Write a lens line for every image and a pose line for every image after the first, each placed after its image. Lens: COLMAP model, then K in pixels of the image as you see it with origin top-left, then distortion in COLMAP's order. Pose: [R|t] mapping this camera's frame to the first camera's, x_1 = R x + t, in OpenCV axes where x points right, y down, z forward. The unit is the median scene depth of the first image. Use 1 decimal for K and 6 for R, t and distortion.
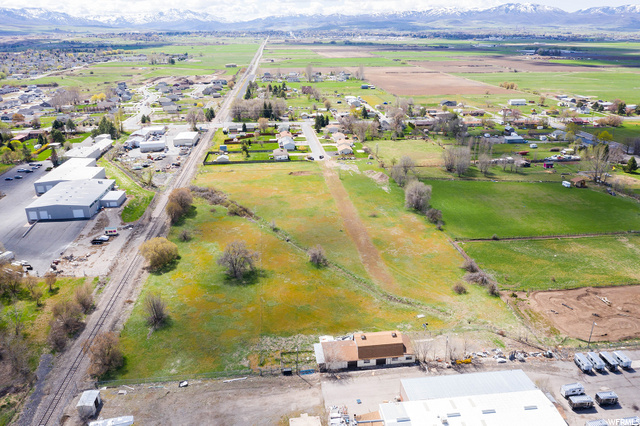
lens RADIAL K [[503.6, 0, 320.0], [0, 503.6, 213.0], [0, 0, 1]] dist [-0.024116, 0.000662]
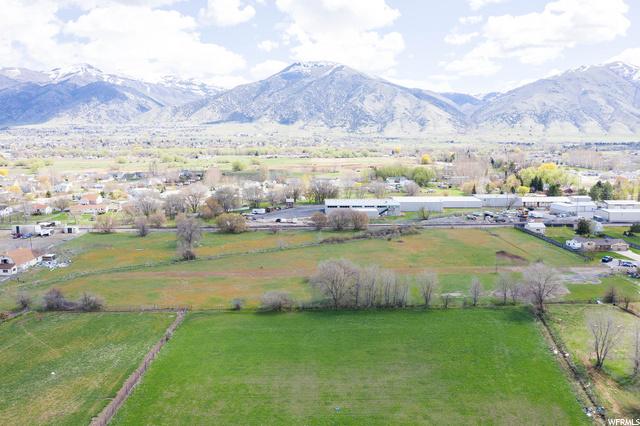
lens RADIAL K [[503.6, 0, 320.0], [0, 503.6, 213.0], [0, 0, 1]] dist [-0.024116, 0.000662]
pose [[-0.076549, 0.153679, -0.985151, 0.739262], [-0.342172, 0.923997, 0.170727, -0.194915], [0.936514, 0.350160, -0.018147, 0.967190]]
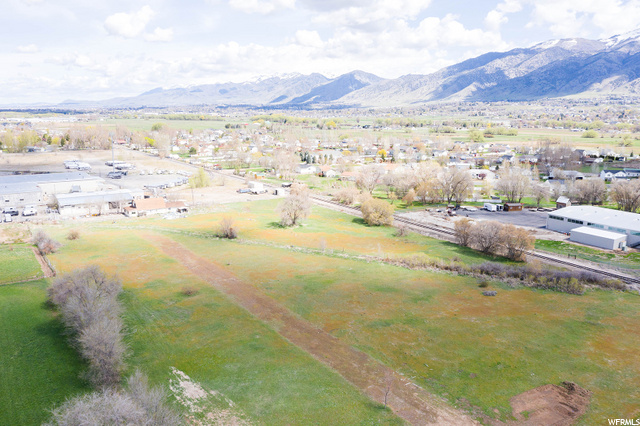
lens RADIAL K [[511.7, 0, 320.0], [0, 511.7, 213.0], [0, 0, 1]] dist [-0.028630, 0.002852]
pose [[-0.879931, 0.097290, -0.465033, 0.217333], [-0.164216, 0.856198, 0.489855, -0.332679], [0.445818, 0.507405, -0.737419, 1.363517]]
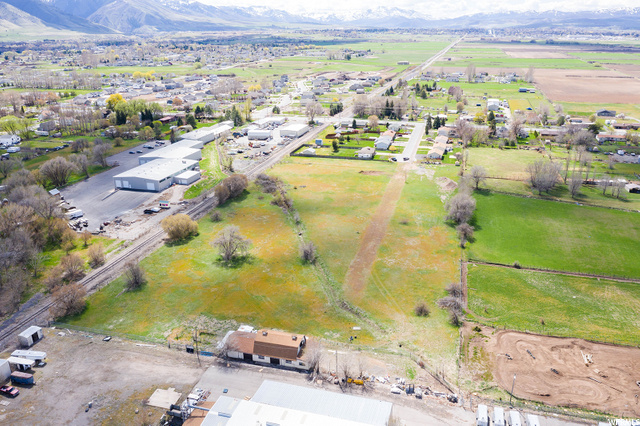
lens RADIAL K [[503.6, 0, 320.0], [0, 503.6, 213.0], [0, 0, 1]] dist [-0.024116, 0.000662]
pose [[0.928243, 0.128741, -0.348984, 0.280080], [-0.127014, 0.991508, 0.027932, -0.019055], [0.349616, 0.018399, 0.936712, 0.049103]]
